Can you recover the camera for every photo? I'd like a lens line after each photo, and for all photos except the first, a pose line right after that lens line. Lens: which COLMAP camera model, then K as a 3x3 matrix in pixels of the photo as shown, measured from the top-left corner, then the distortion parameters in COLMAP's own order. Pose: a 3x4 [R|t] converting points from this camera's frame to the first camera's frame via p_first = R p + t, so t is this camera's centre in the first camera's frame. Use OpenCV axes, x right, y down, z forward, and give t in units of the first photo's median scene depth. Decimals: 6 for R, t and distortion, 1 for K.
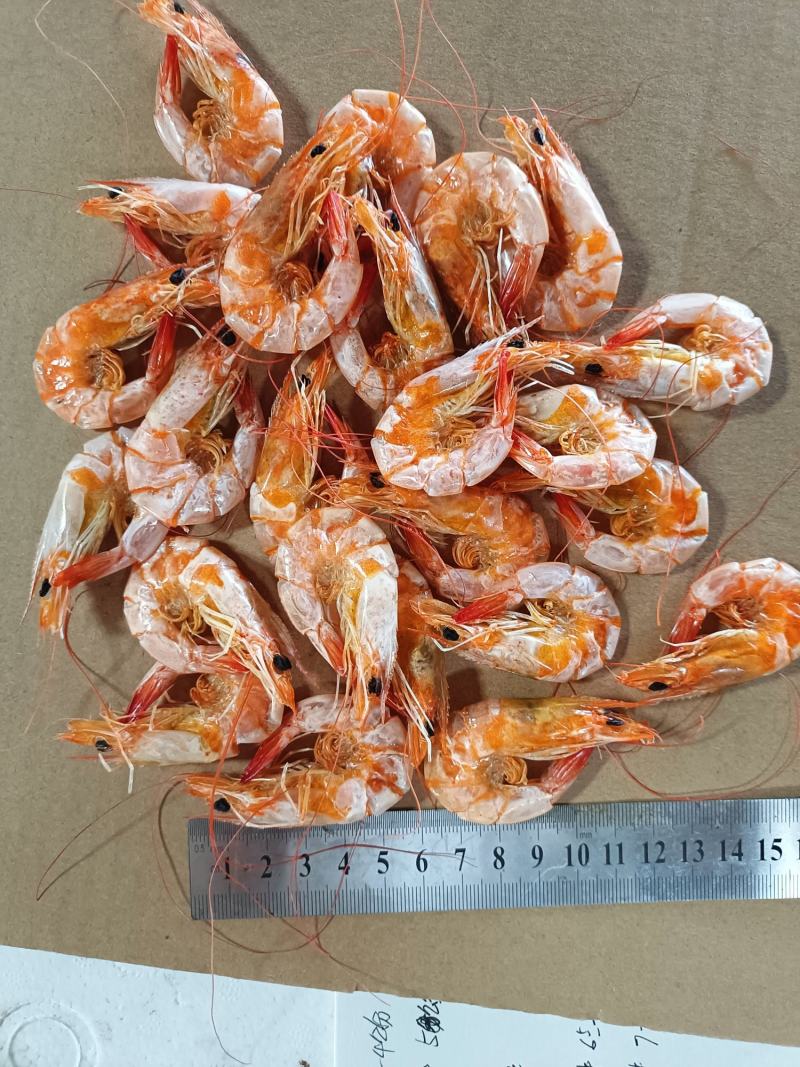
lens RADIAL K [[817.1, 0, 400.0], [0, 817.1, 533.5], [0, 0, 1]] dist [0.007860, -0.105422]
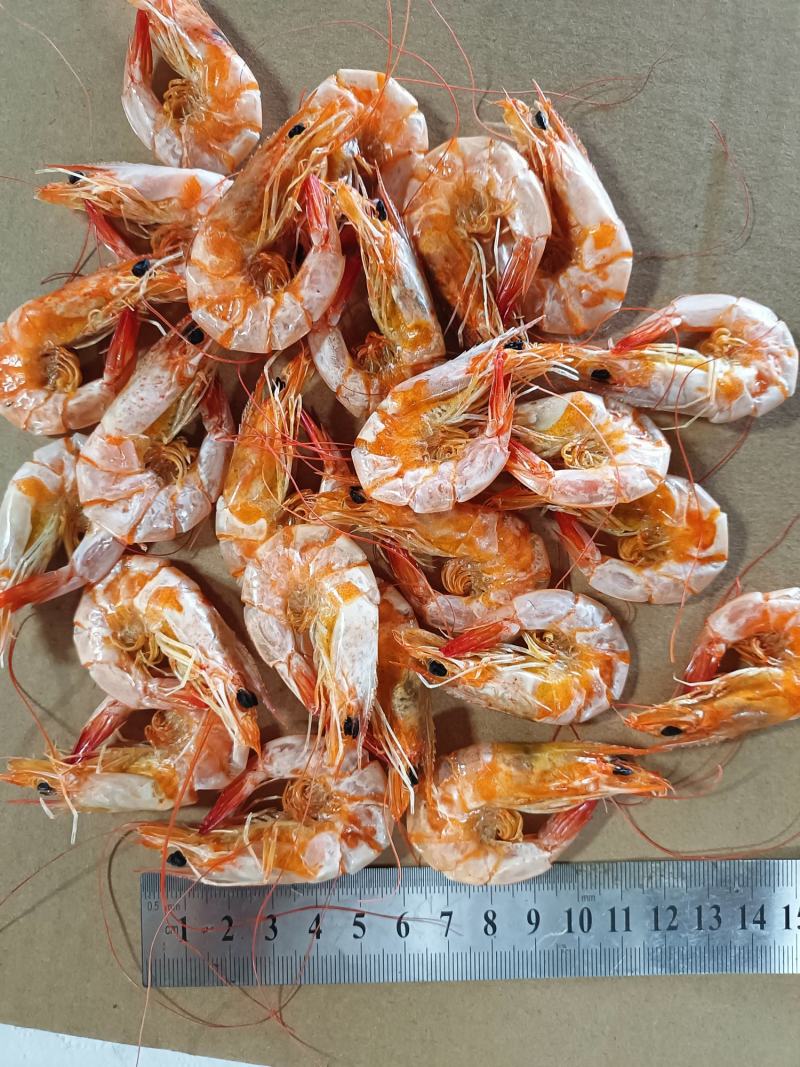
lens RADIAL K [[817.1, 0, 400.0], [0, 817.1, 533.5], [0, 0, 1]] dist [0.007860, -0.105422]
pose [[0.999905, 0.012590, -0.005635, 0.023790], [-0.012770, 0.999367, -0.033203, 0.006027], [0.005213, 0.033272, 0.999433, 0.106133]]
